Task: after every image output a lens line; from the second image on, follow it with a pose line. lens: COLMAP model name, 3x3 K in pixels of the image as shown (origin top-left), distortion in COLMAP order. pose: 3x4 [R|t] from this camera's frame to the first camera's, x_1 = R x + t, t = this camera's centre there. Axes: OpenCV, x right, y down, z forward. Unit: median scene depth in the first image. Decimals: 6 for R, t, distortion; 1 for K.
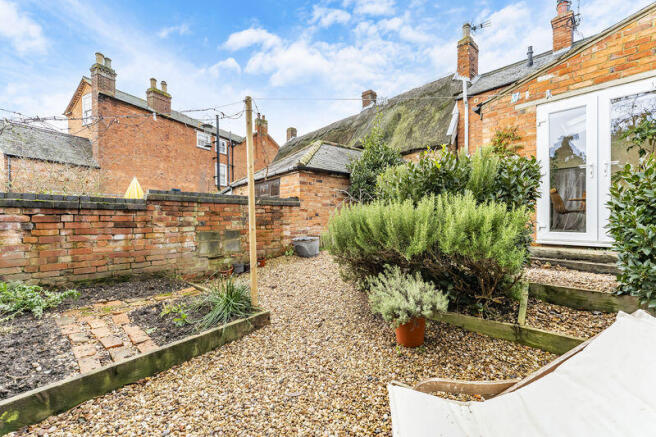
lens RADIAL K [[263.2, 0, 327.6], [0, 263.2, 219.0], [0, 0, 1]] dist [-0.001711, -0.000028]
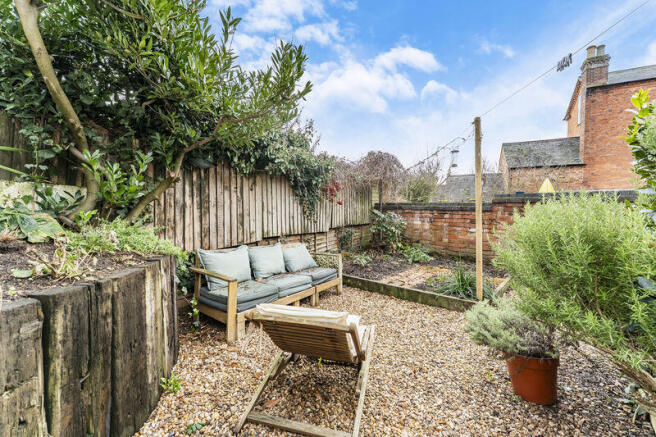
lens RADIAL K [[263.2, 0, 327.4], [0, 263.2, 214.6], [0, 0, 1]] dist [-0.001711, -0.000028]
pose [[-0.039933, 0.017402, -0.999051, 0.685055], [-0.015459, 0.999718, 0.018031, -0.028859], [0.999083, 0.016164, -0.039652, 0.285728]]
